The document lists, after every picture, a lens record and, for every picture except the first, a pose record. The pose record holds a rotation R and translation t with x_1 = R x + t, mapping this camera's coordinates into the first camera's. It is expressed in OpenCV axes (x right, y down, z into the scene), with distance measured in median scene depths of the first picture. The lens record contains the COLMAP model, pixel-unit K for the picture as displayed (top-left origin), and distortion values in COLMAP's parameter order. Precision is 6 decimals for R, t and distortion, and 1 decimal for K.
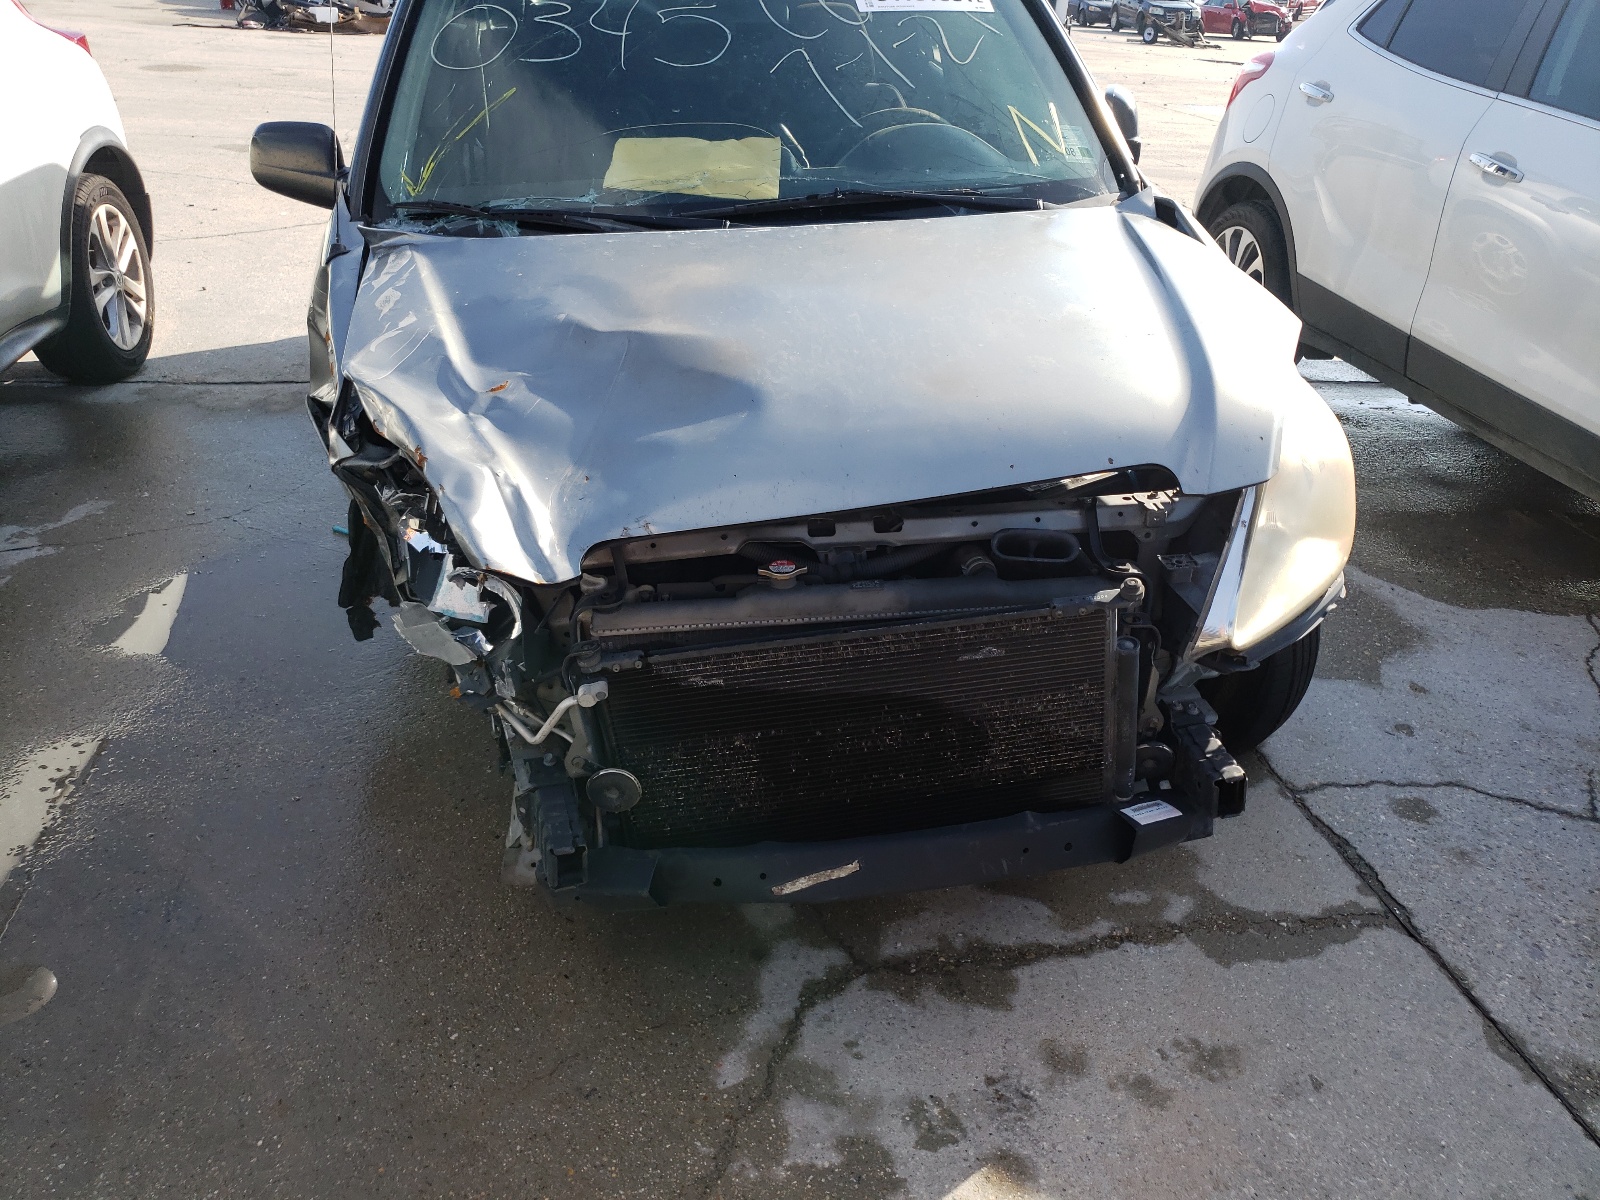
lens RADIAL K [[1319.5, 0, 800.0], [0, 1319.5, 600.0], [0, 0, 1]] dist [0.036001, -0.099667]
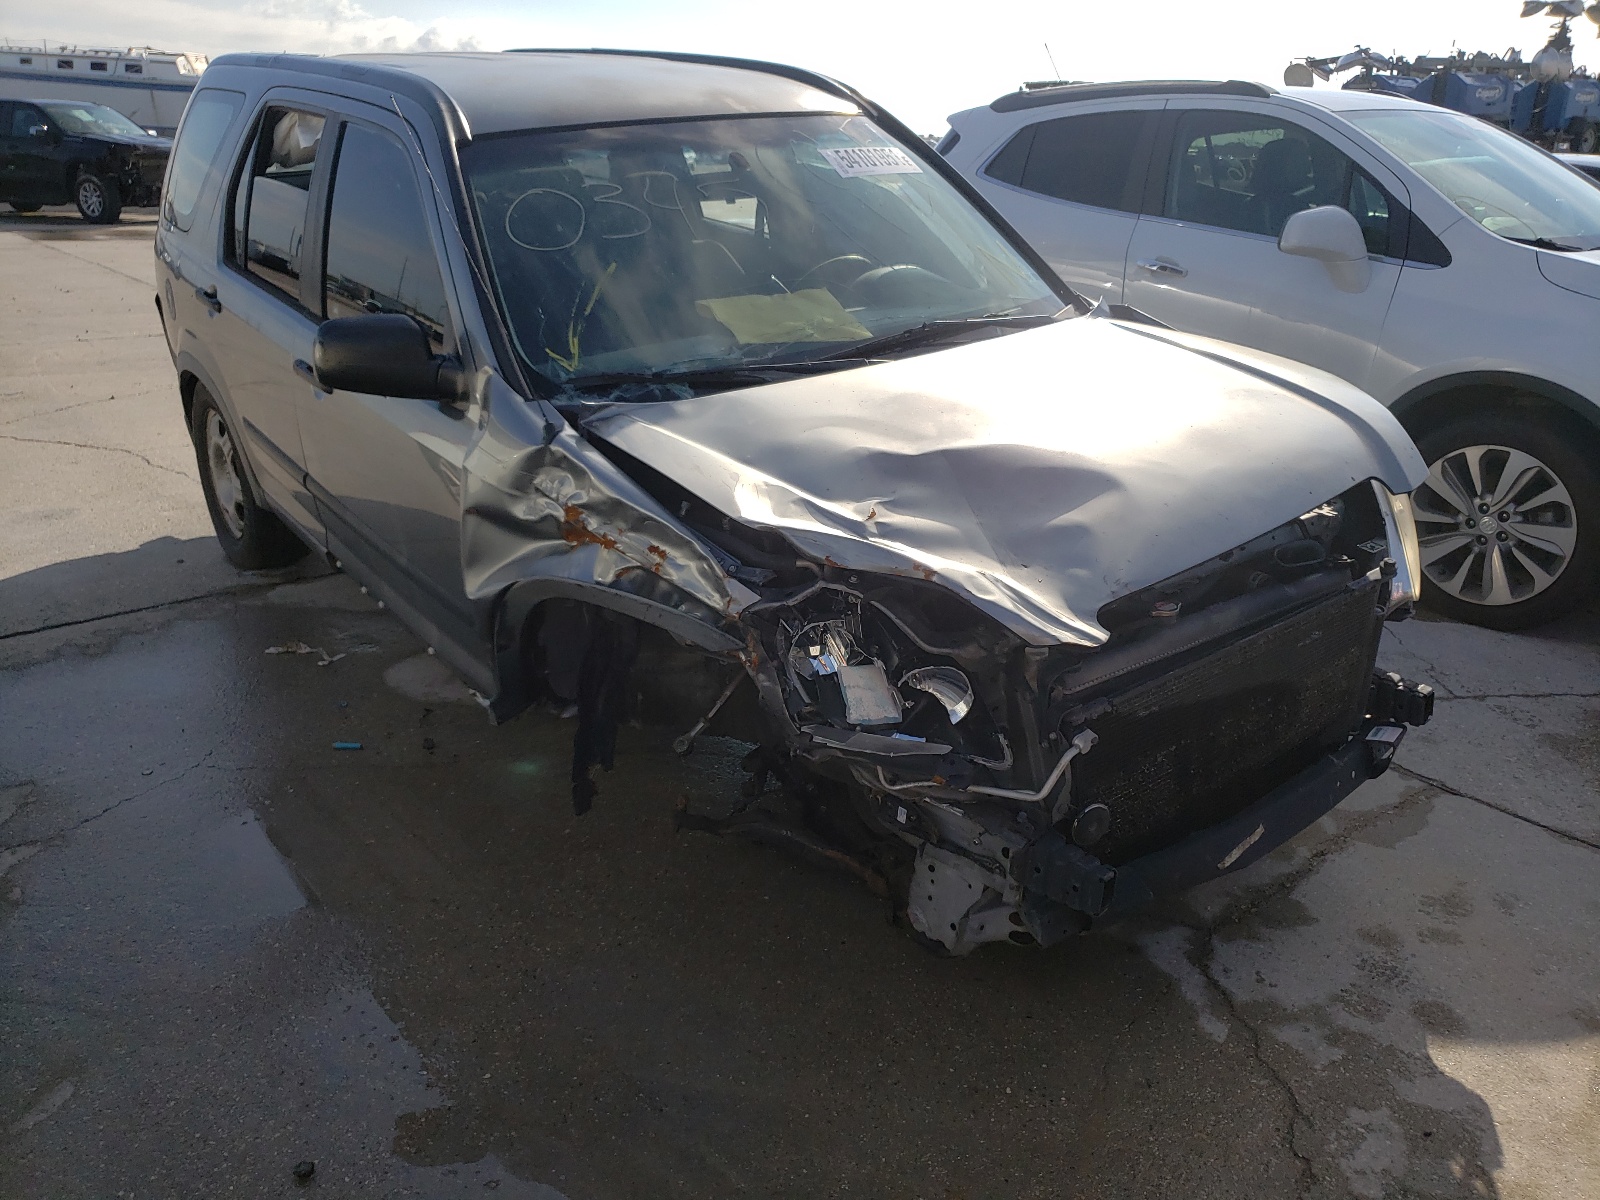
lens RADIAL K [[1319.5, 0, 800.0], [0, 1319.5, 600.0], [0, 0, 1]] dist [0.036001, -0.099667]
pose [[0.868497, -0.195243, 0.455625, -0.797069], [0.241067, 0.969508, -0.044064, -0.054220], [-0.433128, 0.148106, 0.889081, 0.037512]]
